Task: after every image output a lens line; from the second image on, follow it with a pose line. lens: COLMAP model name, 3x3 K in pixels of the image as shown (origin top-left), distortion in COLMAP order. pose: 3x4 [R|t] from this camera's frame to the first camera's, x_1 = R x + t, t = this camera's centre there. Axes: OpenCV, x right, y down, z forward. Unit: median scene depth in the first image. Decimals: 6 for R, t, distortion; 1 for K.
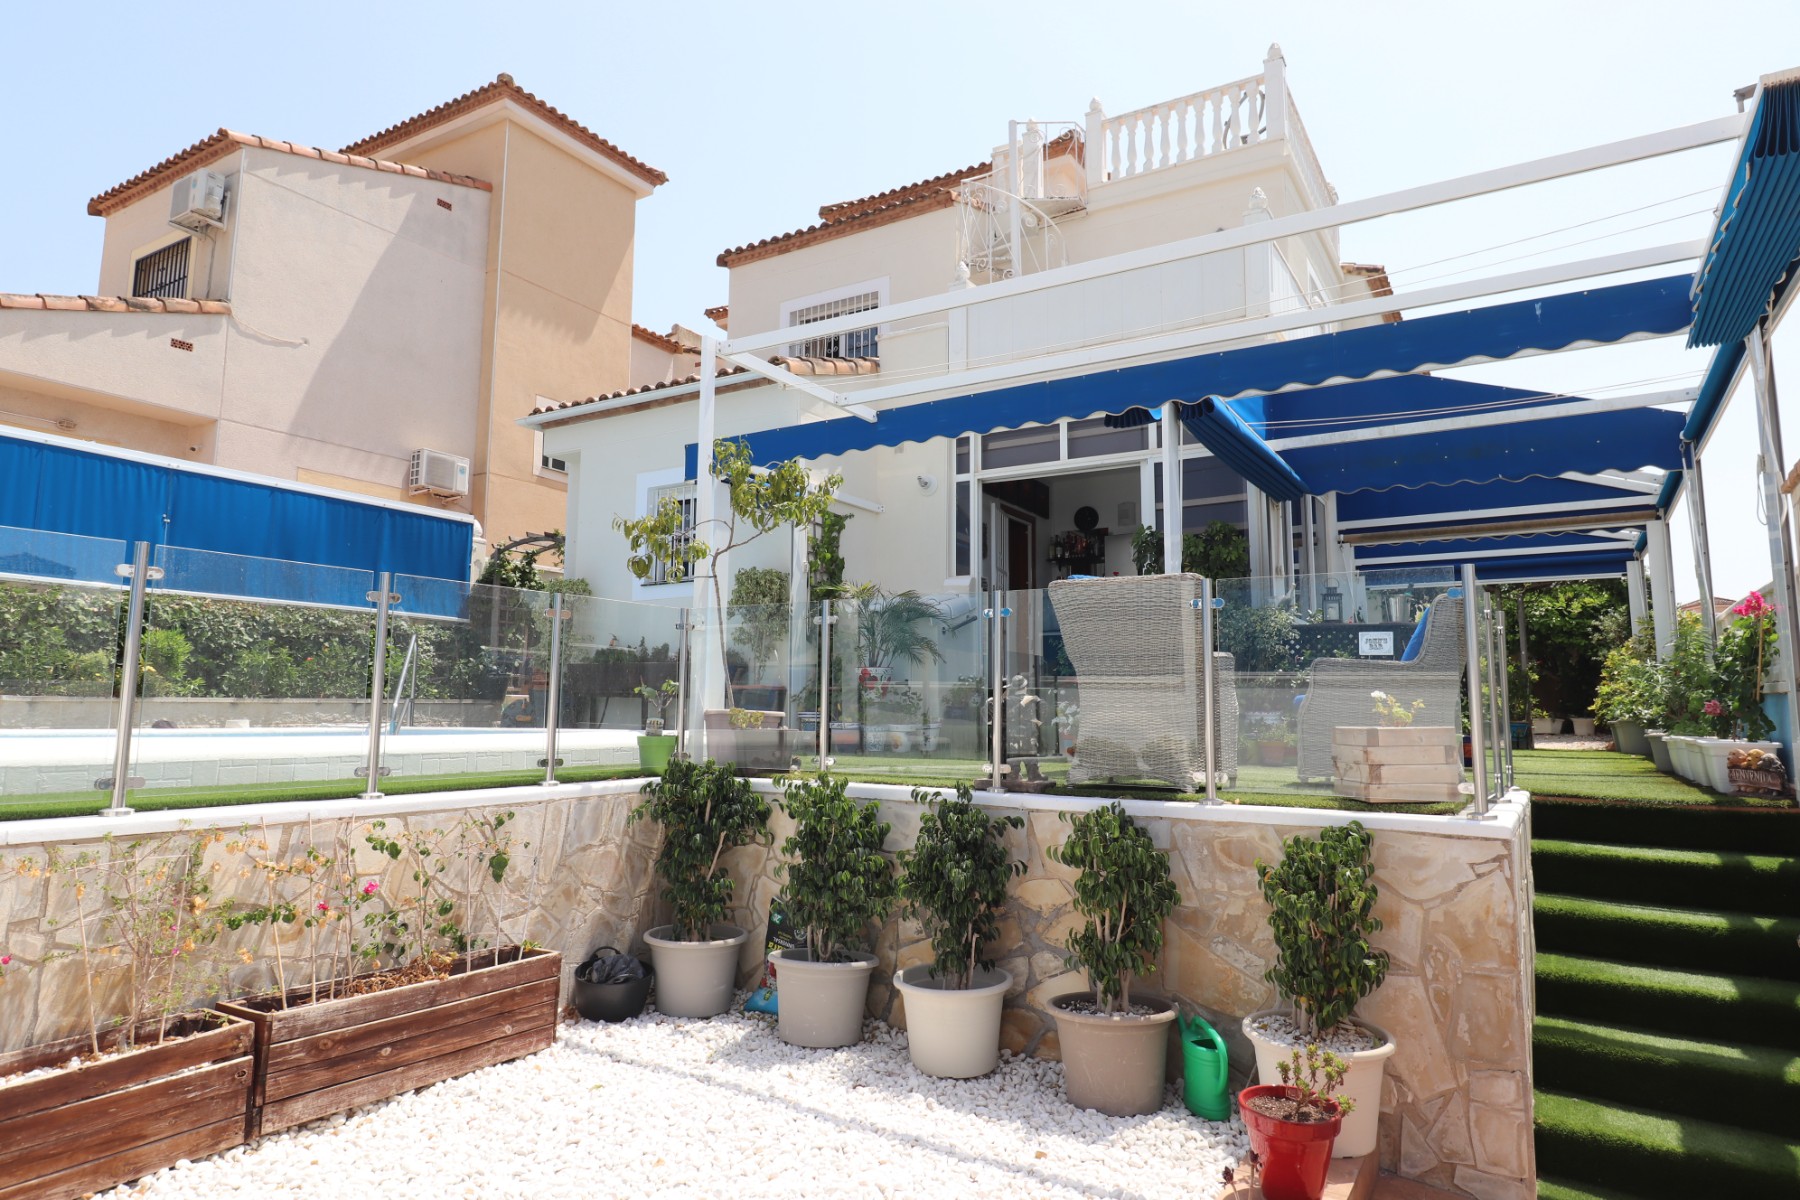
lens RADIAL K [[1053.9, 0, 893.9], [0, 1053.9, 590.3], [0, 0, 1]] dist [0.004316, -0.003099]
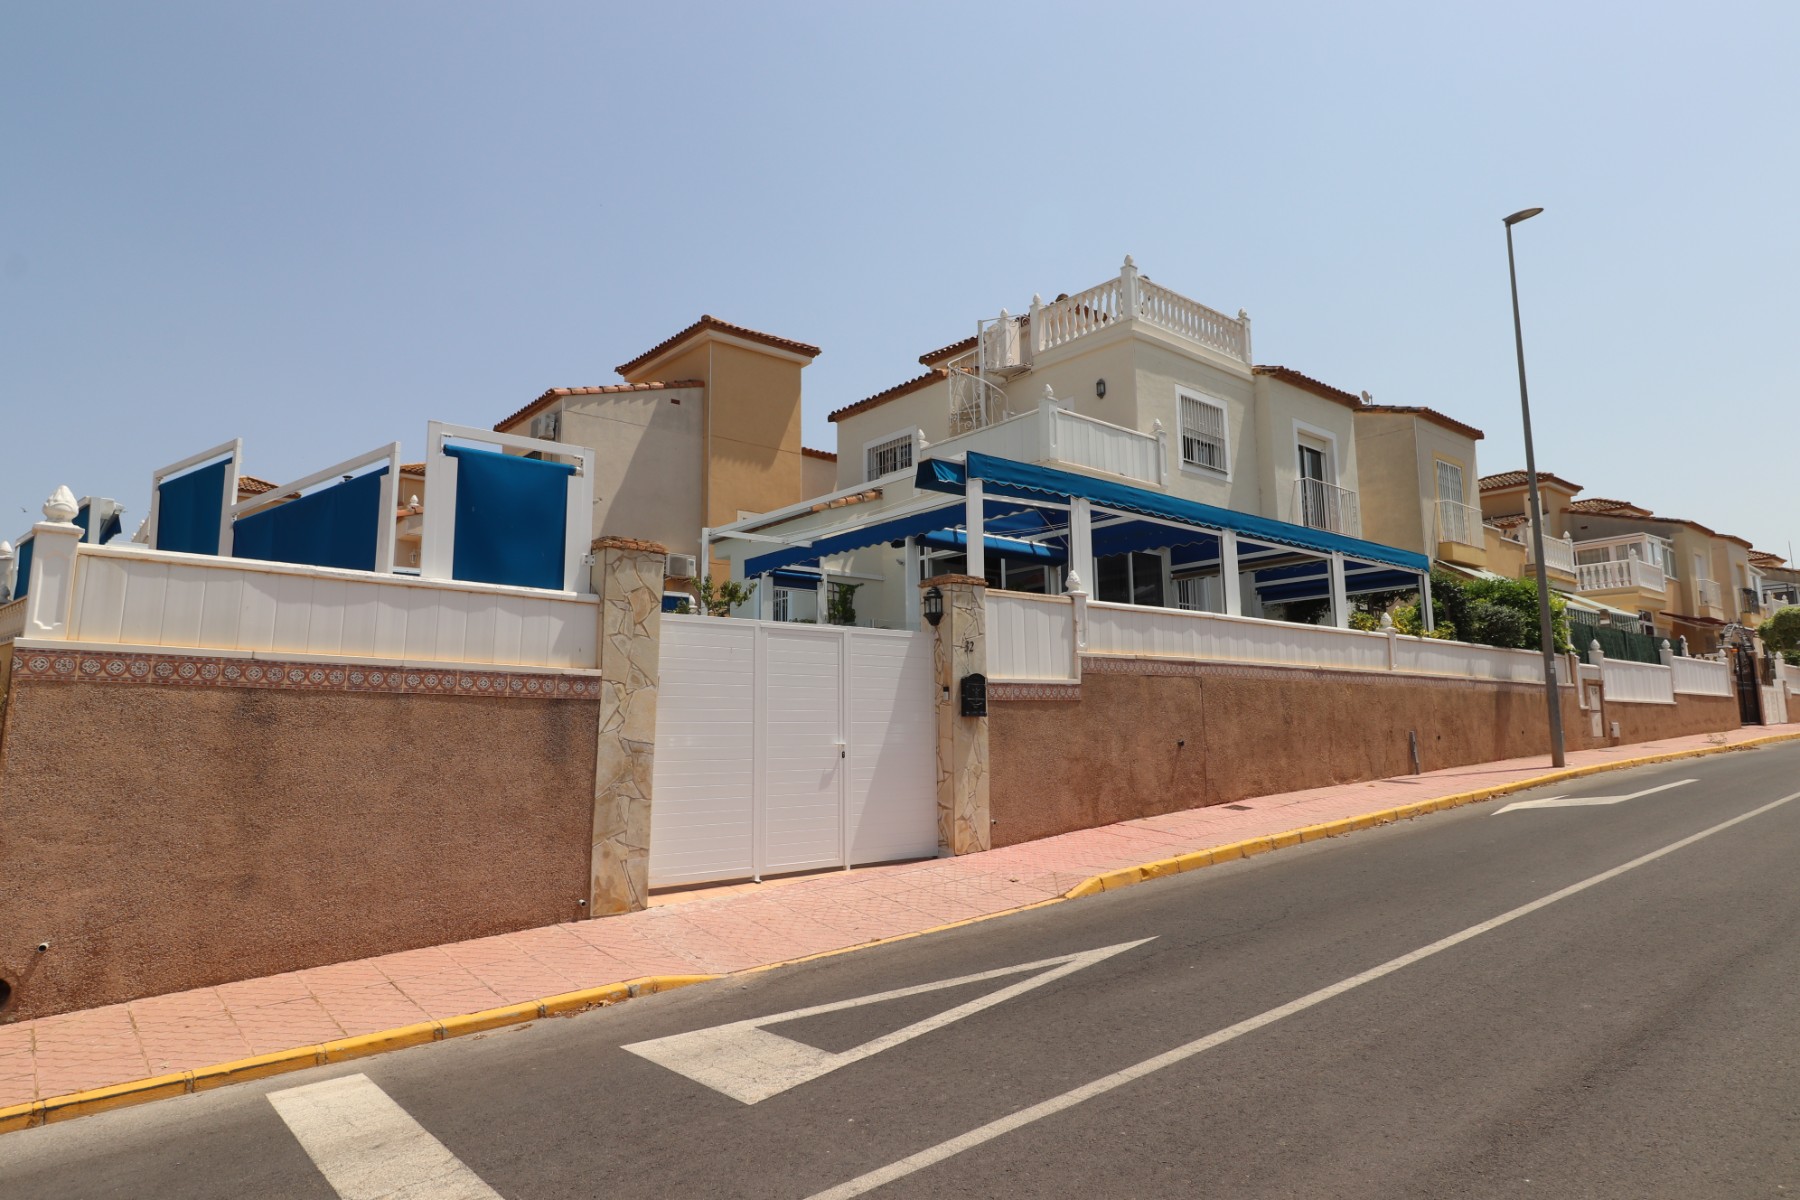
lens RADIAL K [[1053.9, 0, 893.9], [0, 1053.9, 590.3], [0, 0, 1]] dist [0.004316, -0.003099]
pose [[0.949047, -0.065962, -0.308153, 0.393299], [0.058521, 0.997729, -0.033339, 0.000091], [0.309653, 0.013607, 0.950752, -0.459972]]
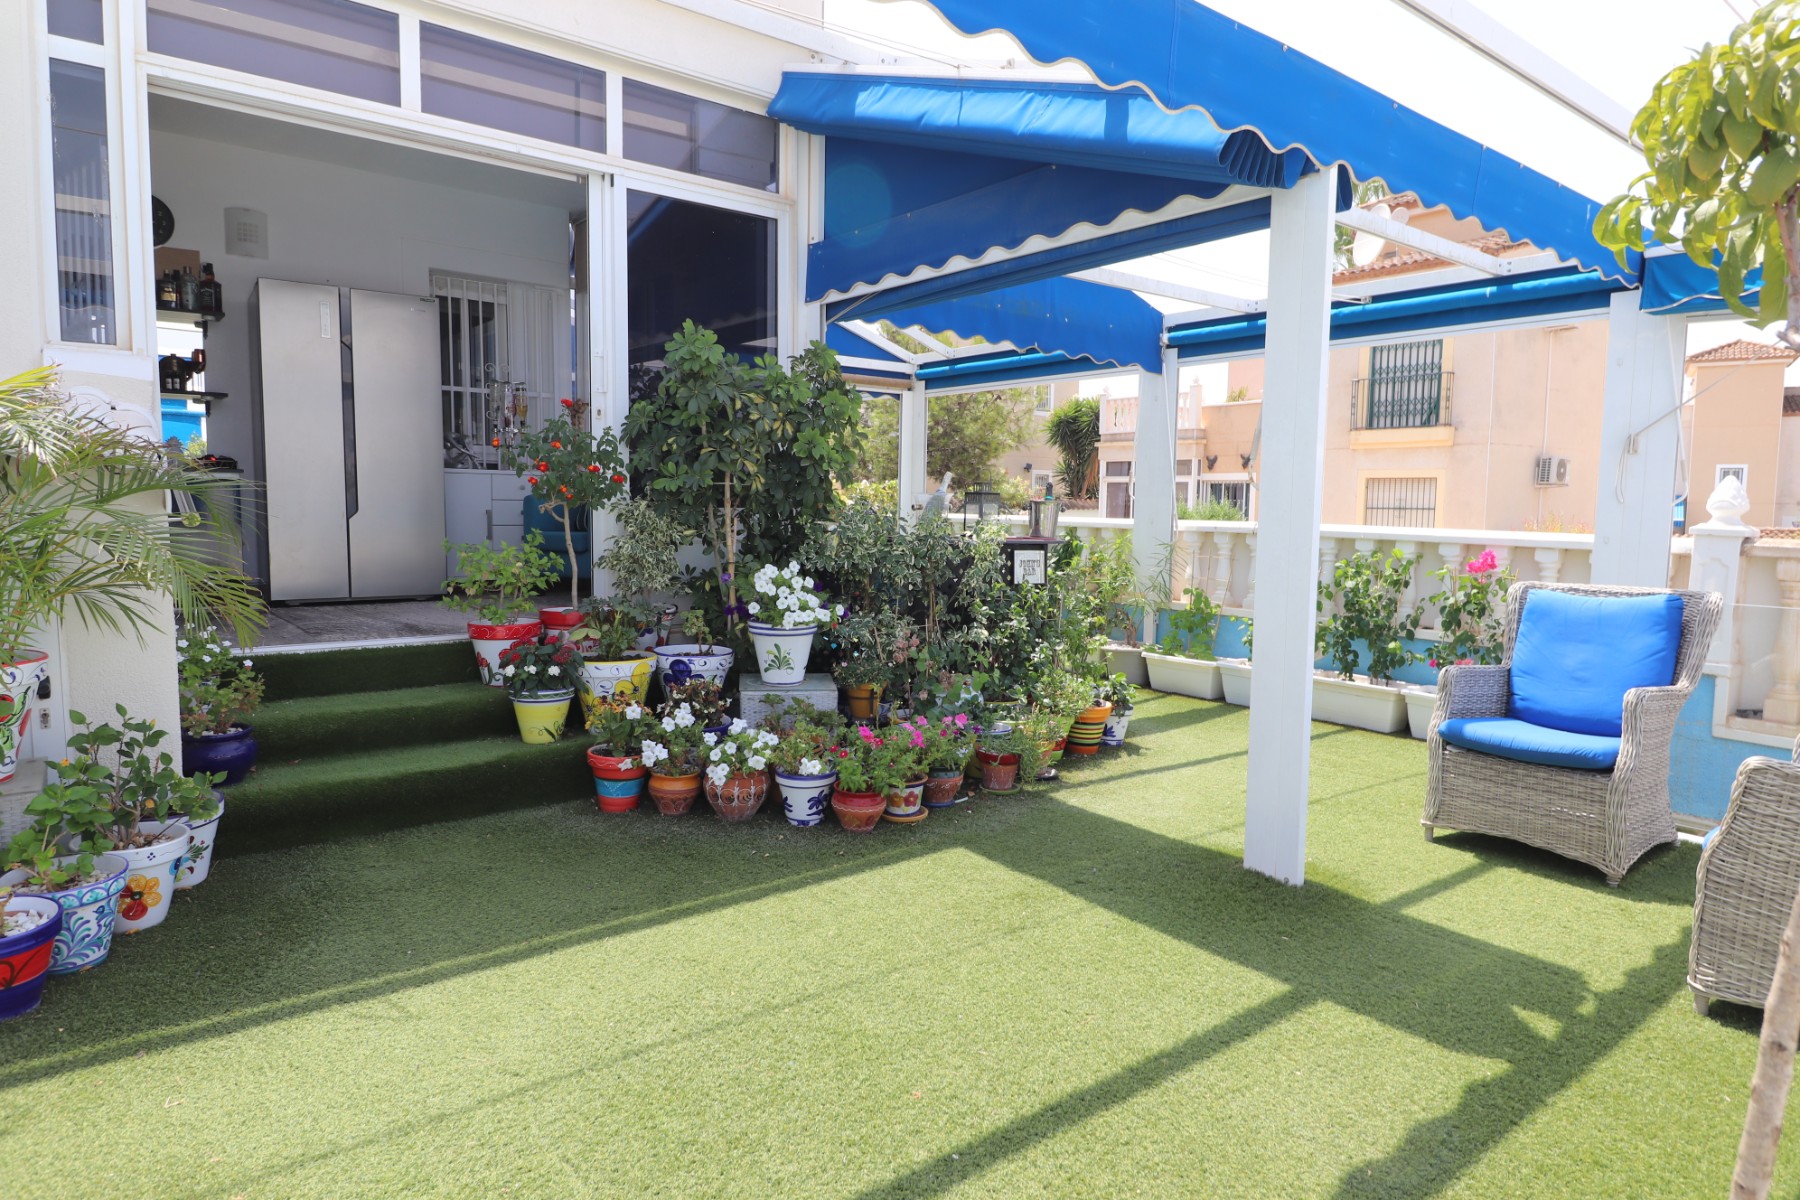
lens RADIAL K [[1053.9, 0, 893.9], [0, 1053.9, 590.3], [0, 0, 1]] dist [0.004316, -0.003099]
pose [[0.352419, -0.081624, 0.932276, -0.131725], [-0.122584, 0.983580, 0.132455, -0.009216], [-0.927779, -0.160962, 0.336626, 0.455308]]
